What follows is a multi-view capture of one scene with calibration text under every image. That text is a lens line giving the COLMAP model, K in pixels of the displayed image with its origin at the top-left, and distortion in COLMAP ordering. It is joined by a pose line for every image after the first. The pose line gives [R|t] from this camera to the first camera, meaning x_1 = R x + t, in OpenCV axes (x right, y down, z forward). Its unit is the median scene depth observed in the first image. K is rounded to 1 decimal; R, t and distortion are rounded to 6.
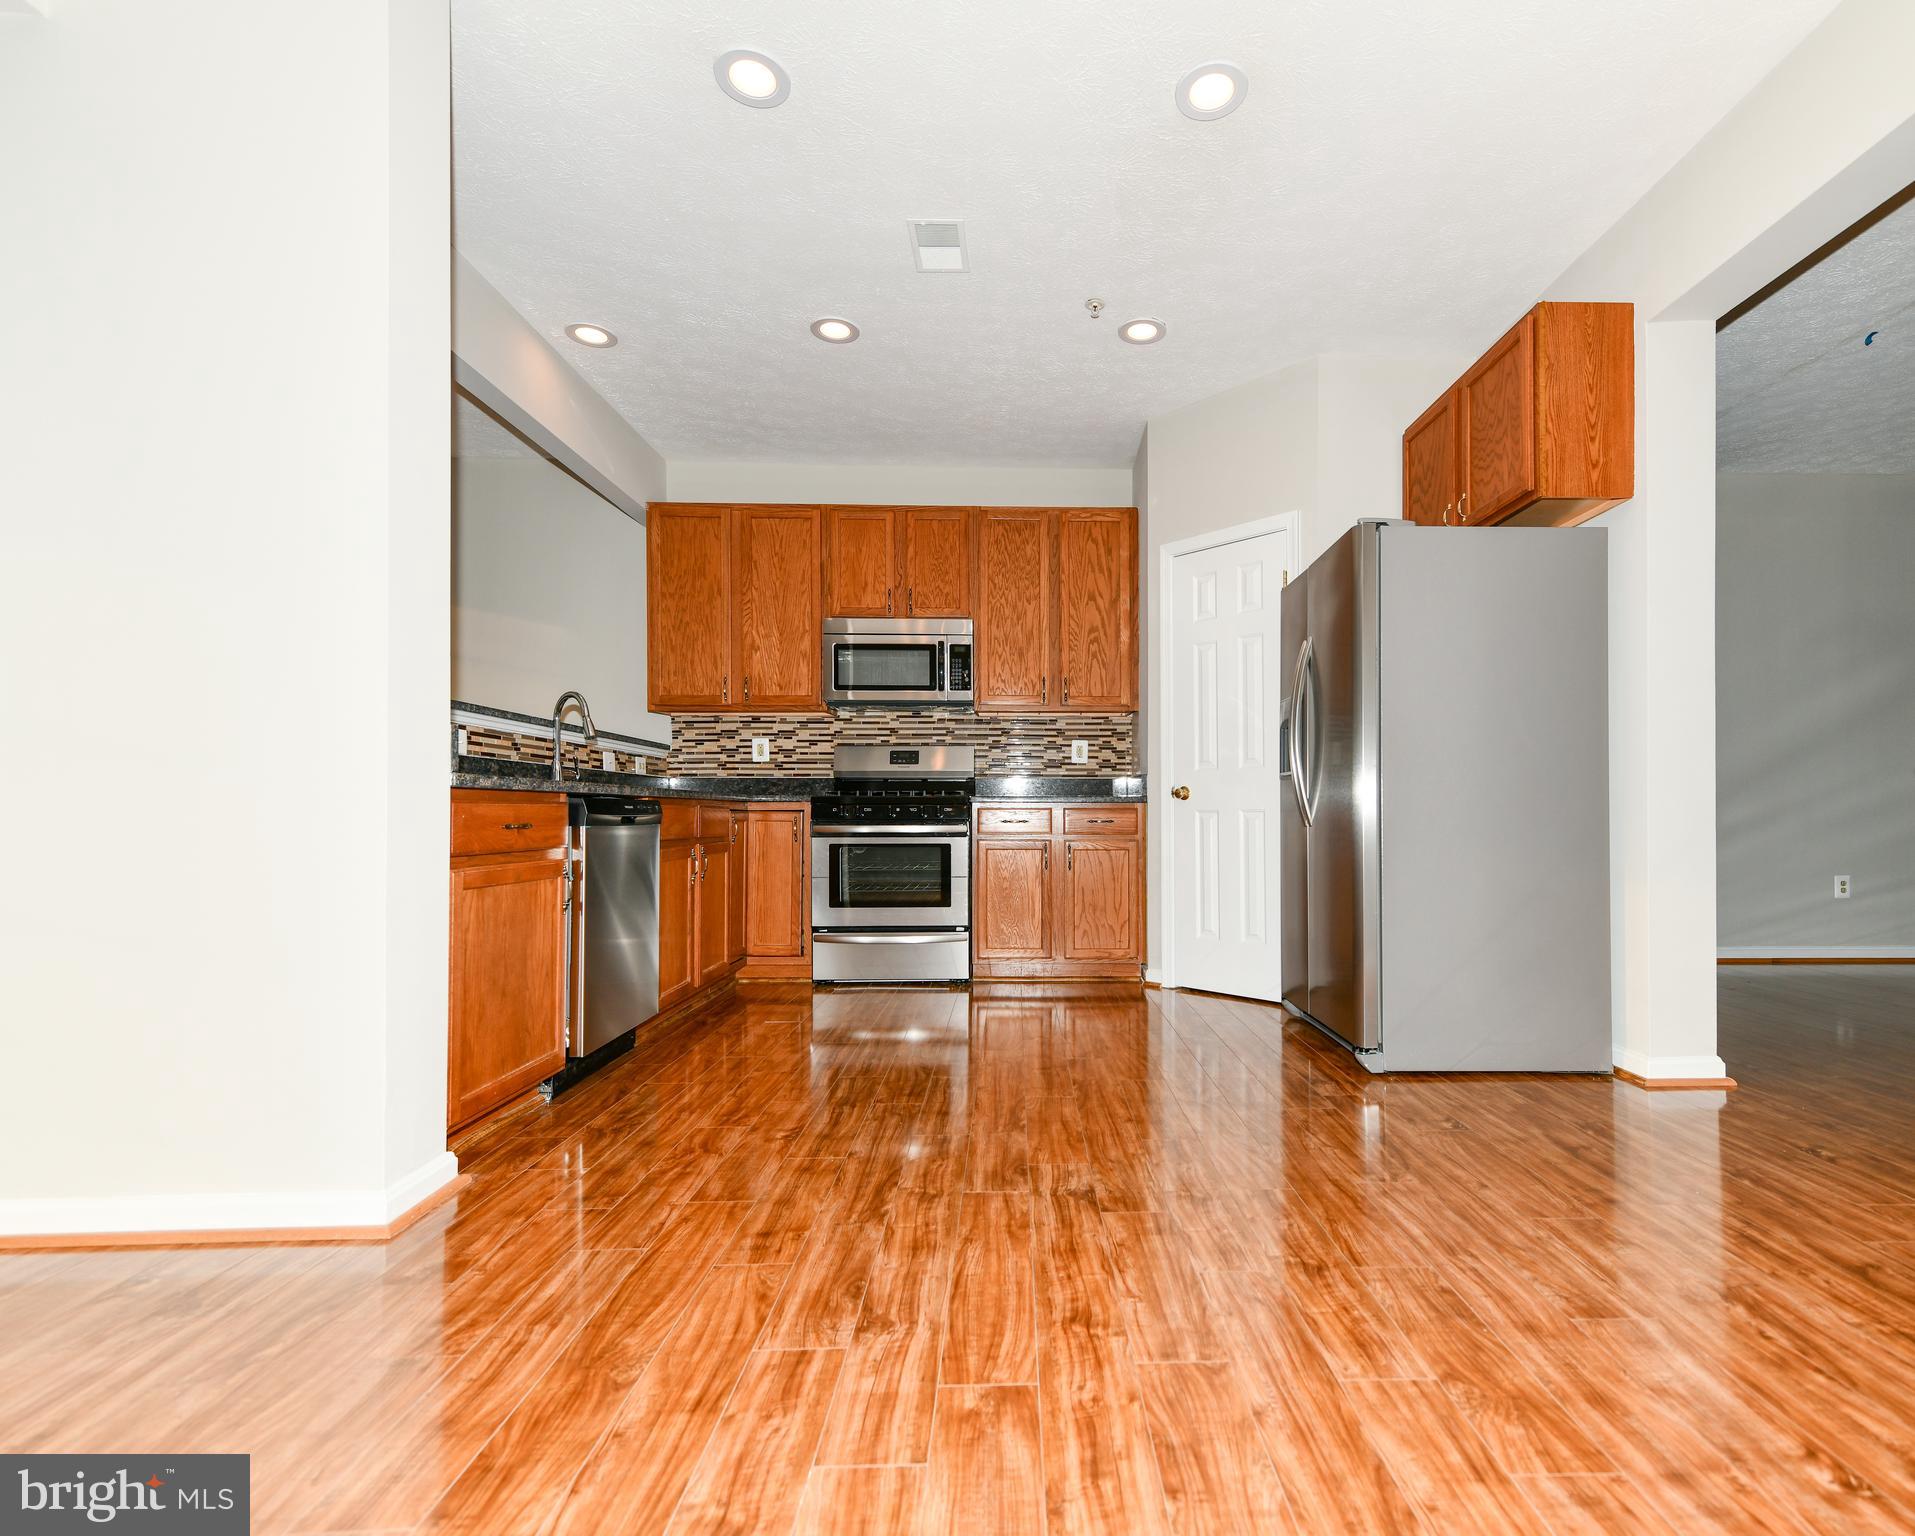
lens RADIAL K [[945.7, 0, 1058.8], [0, 945.7, 802.6], [0, 0, 1]] dist [0.019485, -0.000452]
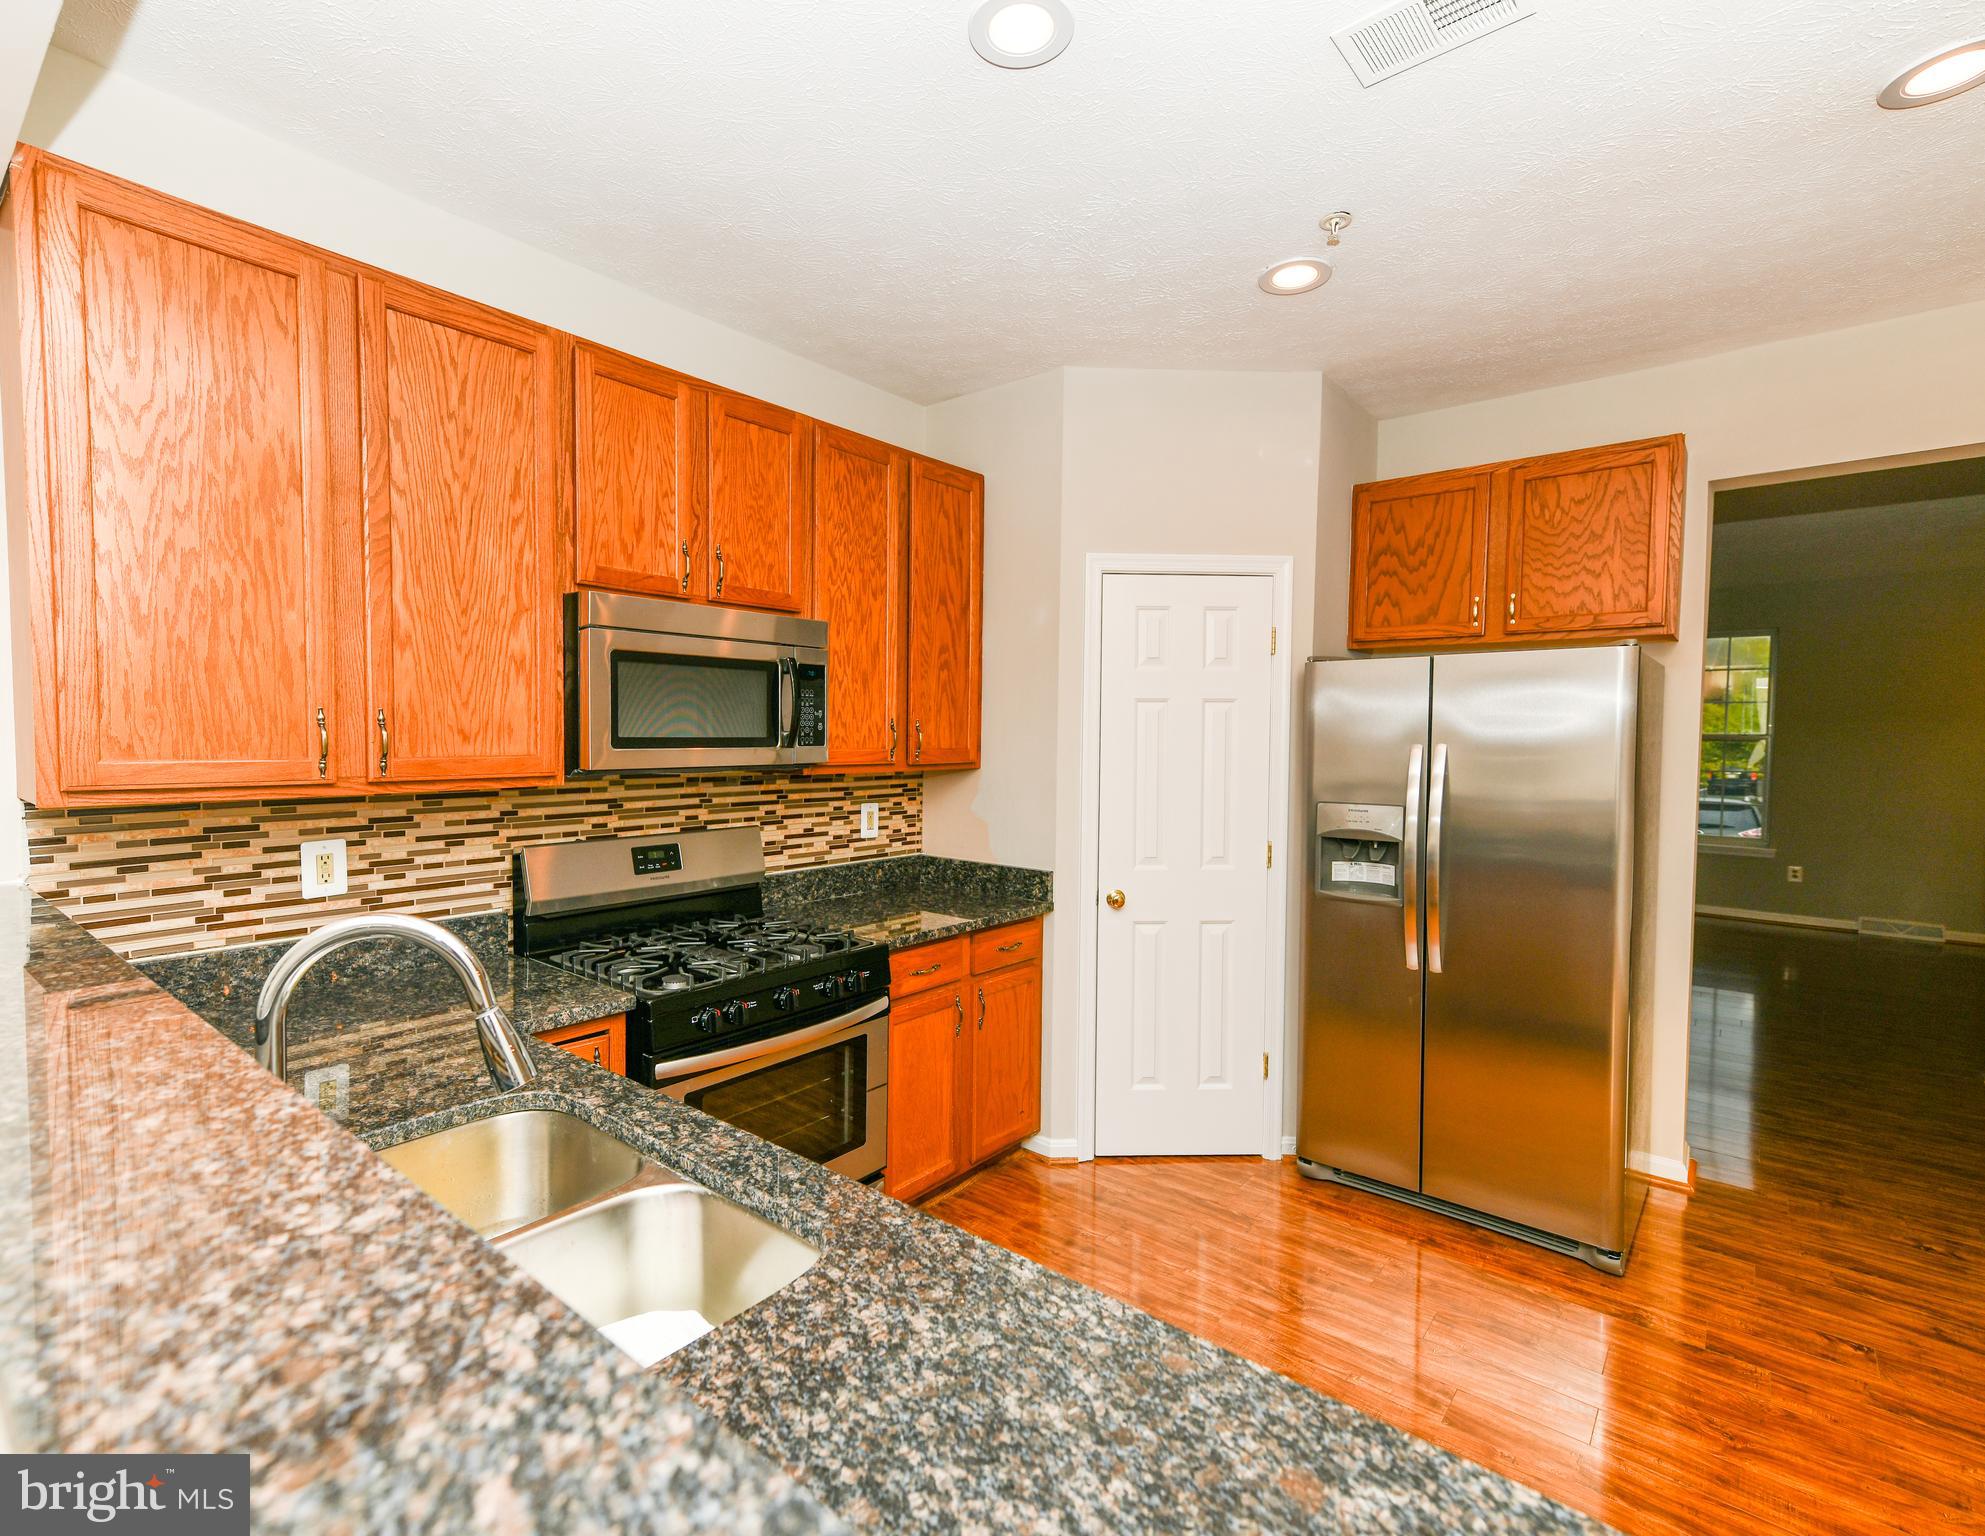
lens RADIAL K [[934.5, 0, 952.4], [0, 934.5, 771.3], [0, 0, 1]] dist [0.000714, 0.000718]
pose [[0.673025, -0.022779, 0.739269, -0.465761], [-0.017988, 0.998726, 0.047150, -0.132105], [-0.739401, -0.045031, 0.671757, 0.566083]]
